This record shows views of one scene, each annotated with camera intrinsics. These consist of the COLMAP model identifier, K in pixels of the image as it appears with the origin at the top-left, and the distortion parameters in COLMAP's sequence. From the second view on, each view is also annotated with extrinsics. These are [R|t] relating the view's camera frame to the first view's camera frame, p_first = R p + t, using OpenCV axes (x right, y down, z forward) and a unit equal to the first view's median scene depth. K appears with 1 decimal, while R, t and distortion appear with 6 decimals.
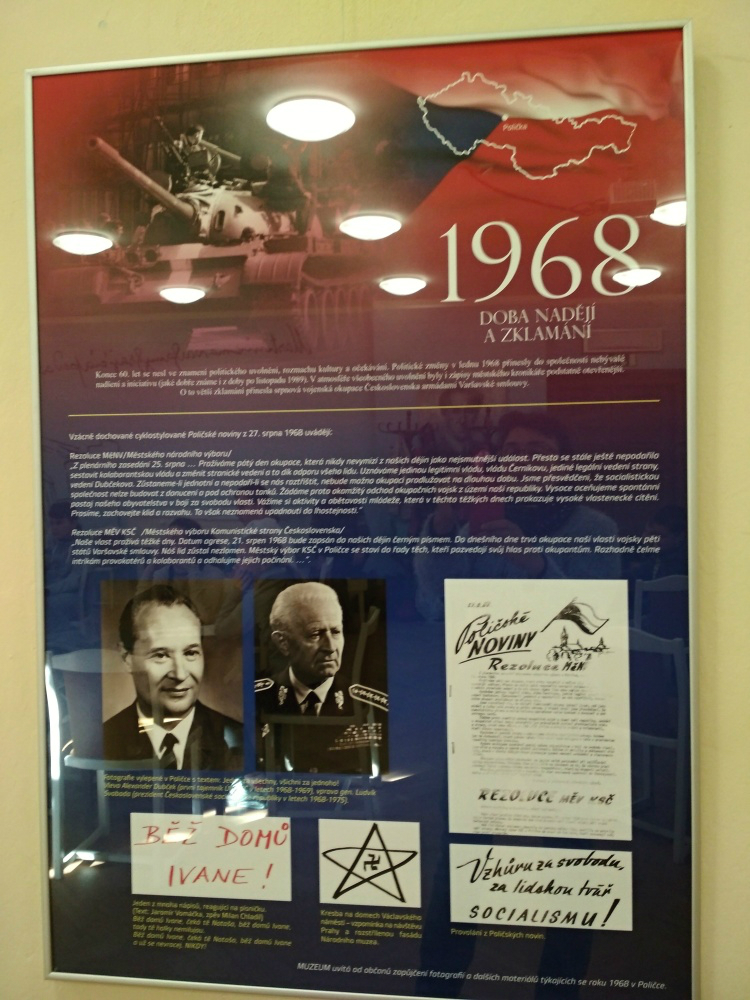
lens RADIAL K [[902.6, 0, 375.6], [0, 902.6, 448.7], [0, 0, 1]] dist [0.101340, -0.139875]
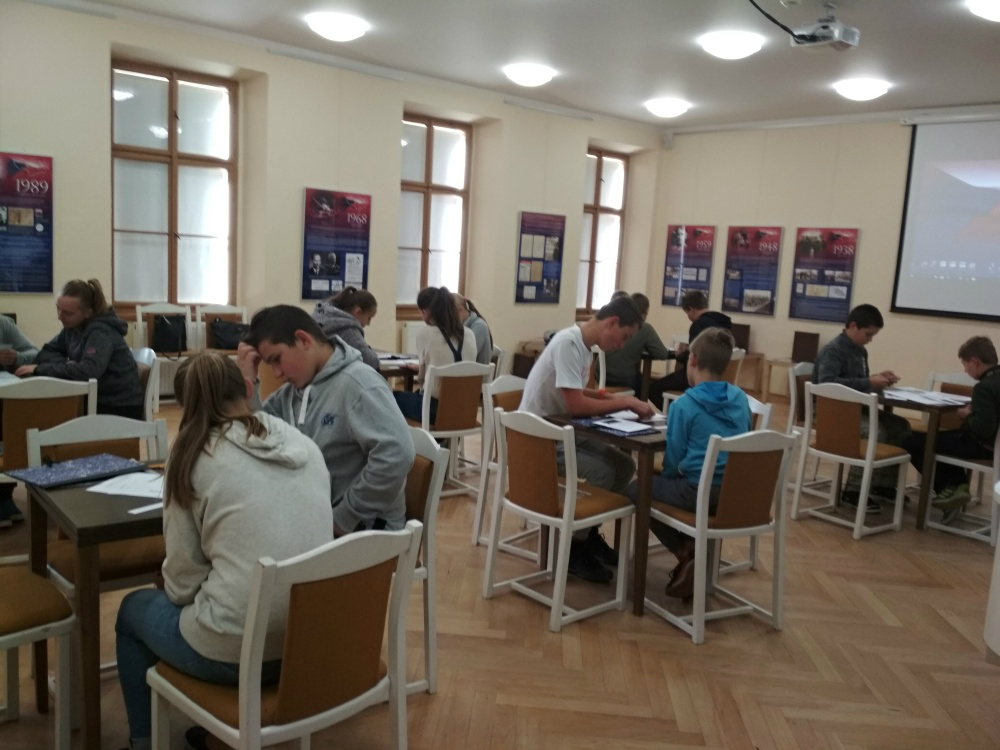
lens RADIAL K [[902.6, 0, 500.0], [0, 902.6, 375.0], [0, 0, 1]] dist [0.101340, -0.139875]
pose [[0.629363, -0.043587, 0.775888, -5.777143], [-0.059682, 0.992766, 0.104182, 0.304721], [-0.774816, -0.111875, 0.622209, -5.682804]]
